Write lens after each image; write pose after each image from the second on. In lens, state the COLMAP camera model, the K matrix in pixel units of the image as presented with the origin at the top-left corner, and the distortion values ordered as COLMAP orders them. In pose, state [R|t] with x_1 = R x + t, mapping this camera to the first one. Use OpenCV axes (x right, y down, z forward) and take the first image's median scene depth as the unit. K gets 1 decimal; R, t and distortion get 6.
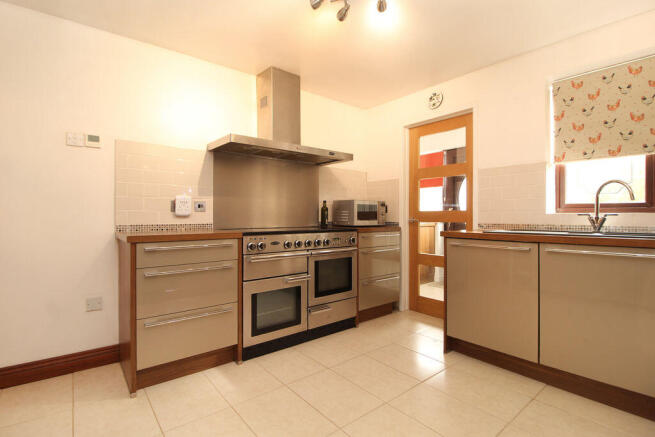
lens RADIAL K [[315.3, 0, 329.2], [0, 315.3, 214.8], [0, 0, 1]] dist [-0.004389, -0.001827]
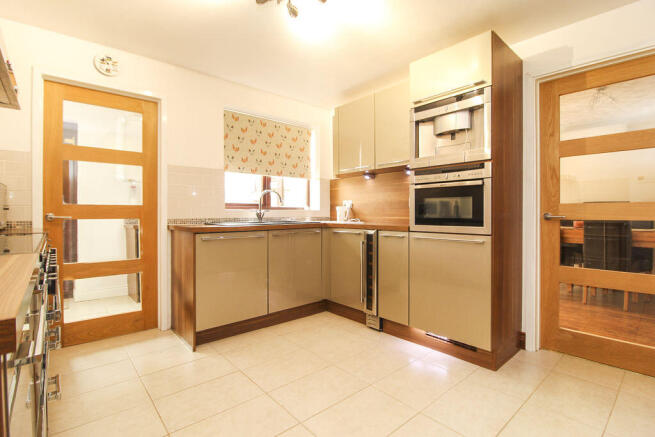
lens RADIAL K [[315.3, 0, 329.2], [0, 315.3, 214.8], [0, 0, 1]] dist [-0.004389, -0.001827]
pose [[-0.025923, 0.000477, 0.999664, -0.613902], [0.002758, 0.999996, -0.000406, 0.018890], [-0.999660, 0.002746, -0.025924, 0.607245]]
